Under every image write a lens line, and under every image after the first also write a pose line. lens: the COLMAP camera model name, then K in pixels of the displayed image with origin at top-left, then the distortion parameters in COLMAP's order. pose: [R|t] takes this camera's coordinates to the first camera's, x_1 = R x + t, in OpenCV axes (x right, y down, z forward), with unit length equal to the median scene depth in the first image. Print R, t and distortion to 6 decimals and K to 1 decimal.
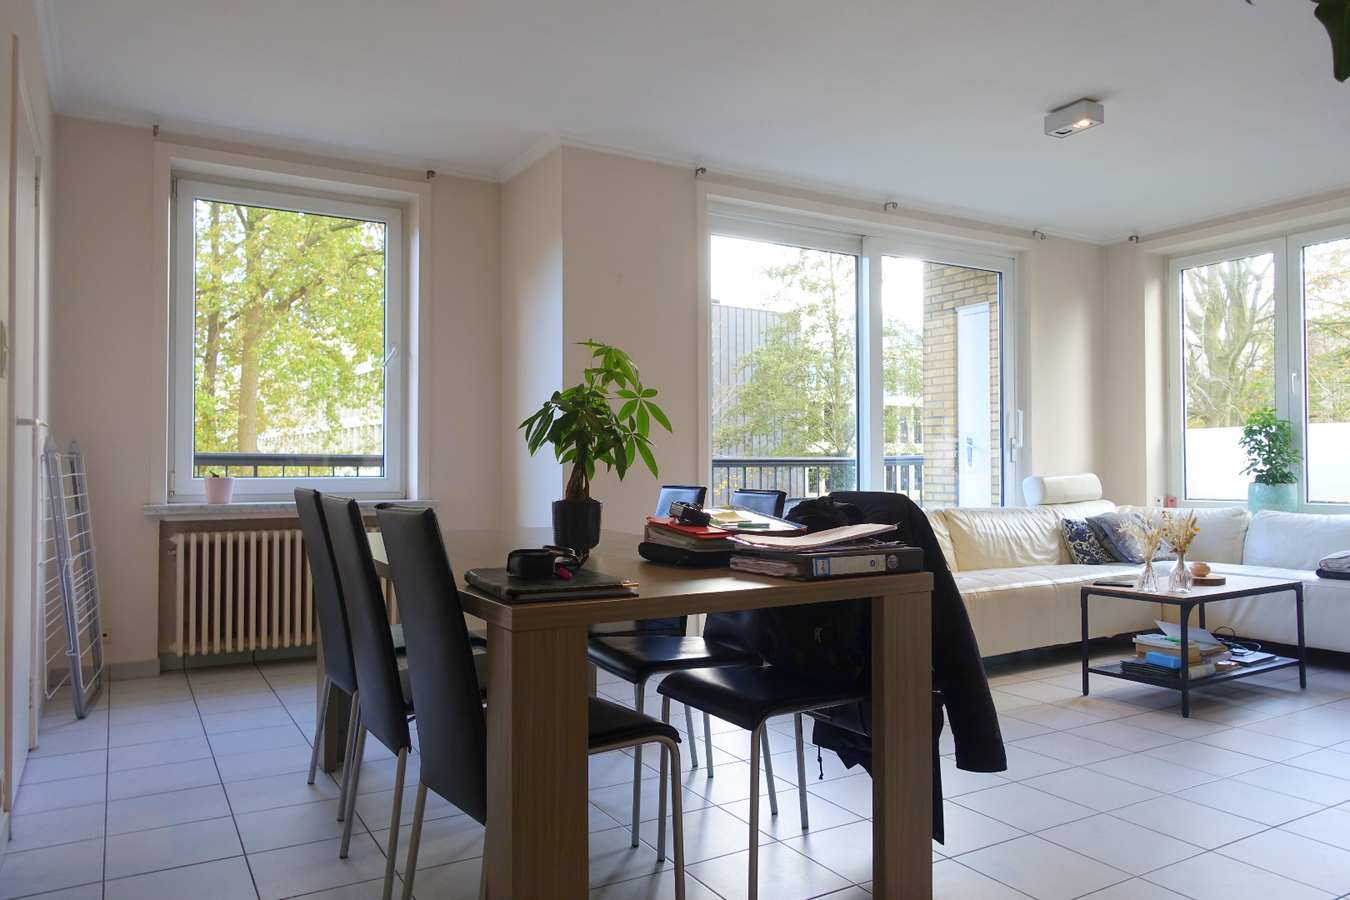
lens RADIAL K [[939.6, 0, 678.1], [0, 939.6, 456.7], [0, 0, 1]] dist [-0.001341, -0.001278]
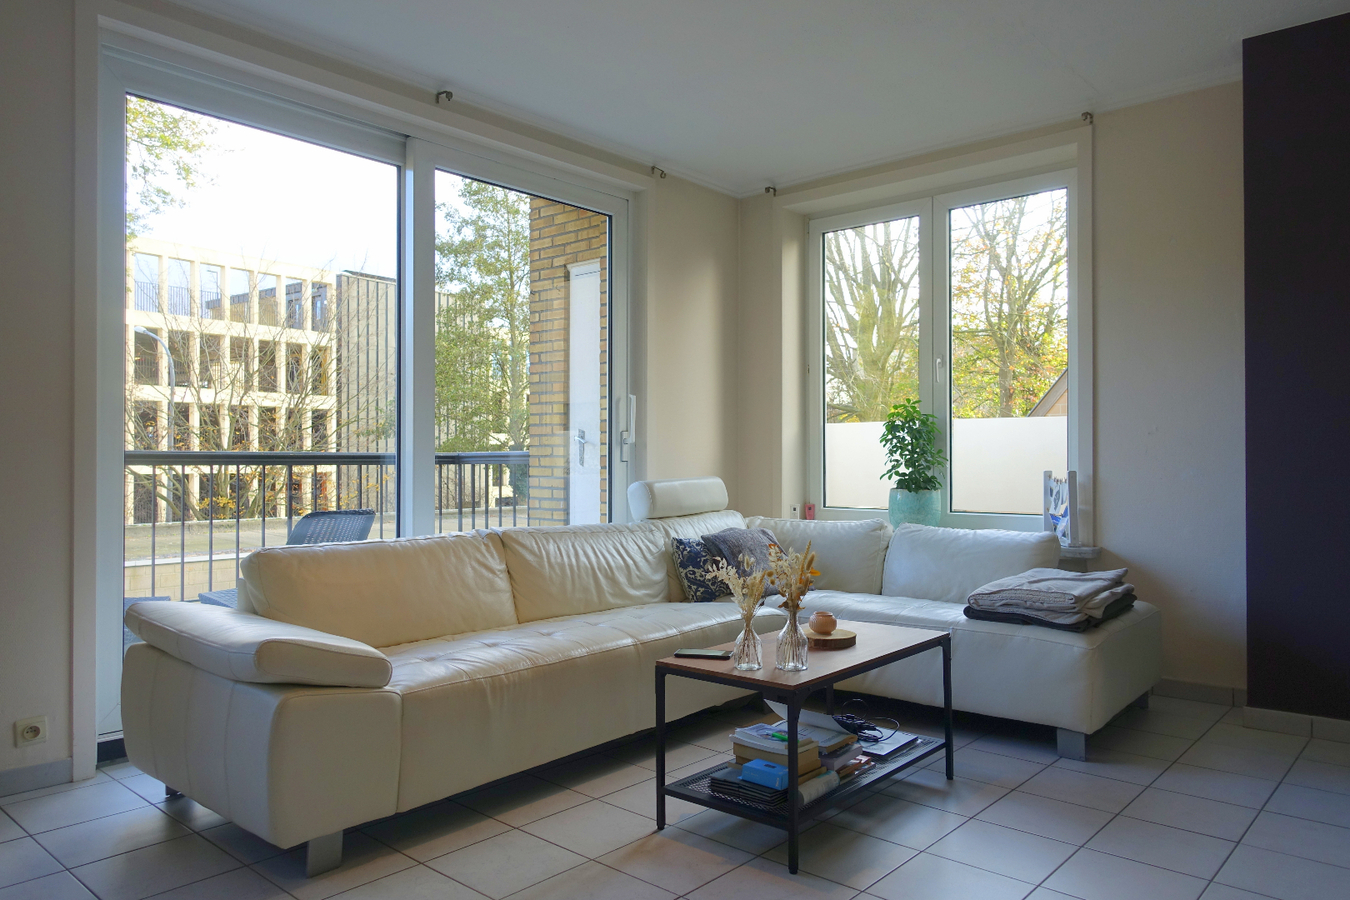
lens RADIAL K [[939.6, 0, 678.1], [0, 939.6, 456.7], [0, 0, 1]] dist [-0.001341, -0.001278]
pose [[0.949716, 0.005722, 0.313061, 0.169996], [-0.008497, 0.999936, 0.007501, -0.005055], [-0.312998, -0.009784, 0.949703, 0.270973]]
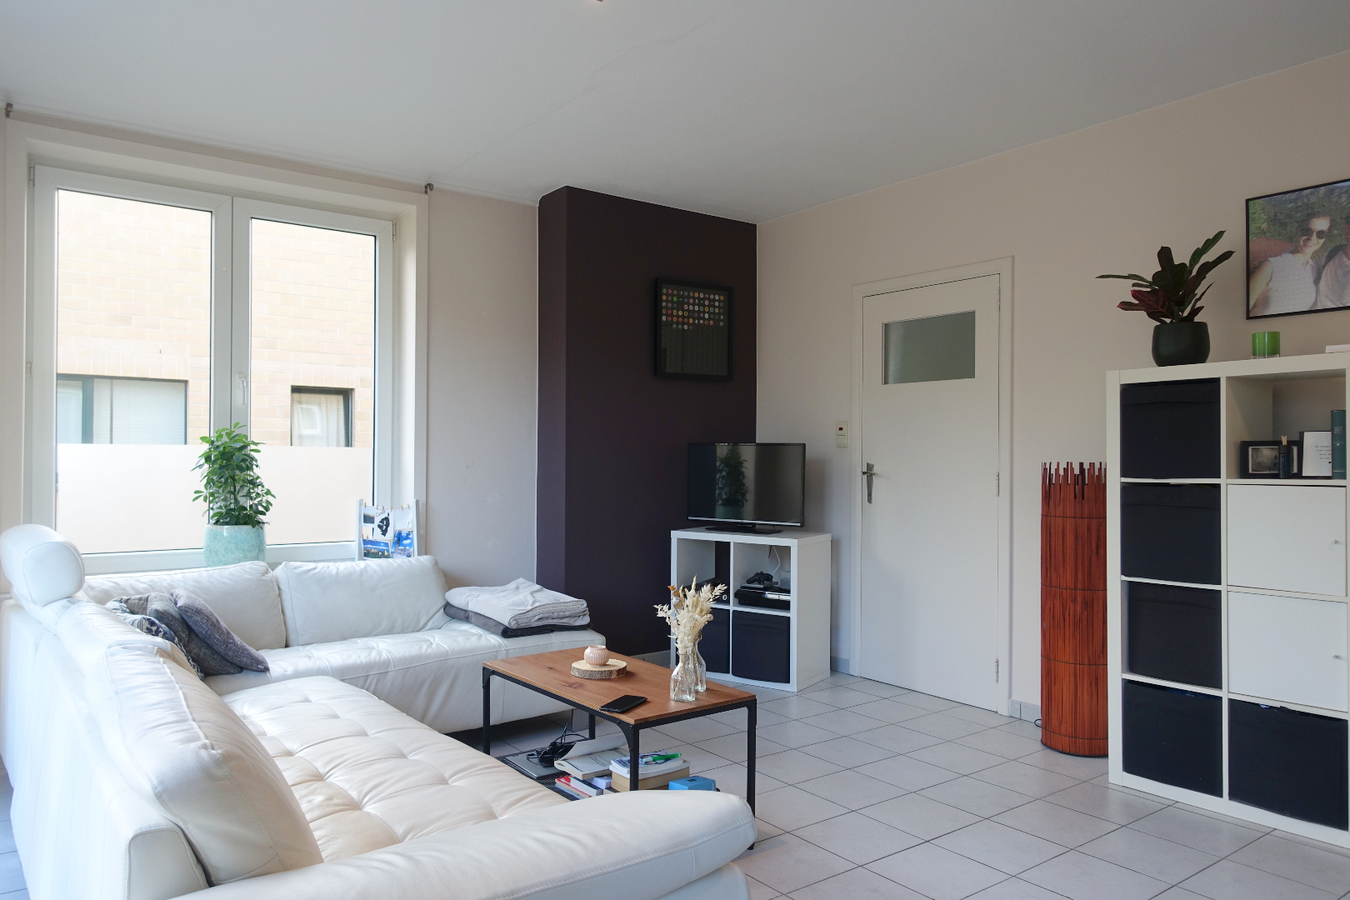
lens RADIAL K [[939.6, 0, 678.1], [0, 939.6, 456.7], [0, 0, 1]] dist [-0.001341, -0.001278]
pose [[-0.120407, 0.006163, 0.992705, -0.147801], [-0.017999, 0.999803, -0.008390, -0.025482], [-0.992561, -0.018877, -0.120272, 0.740976]]
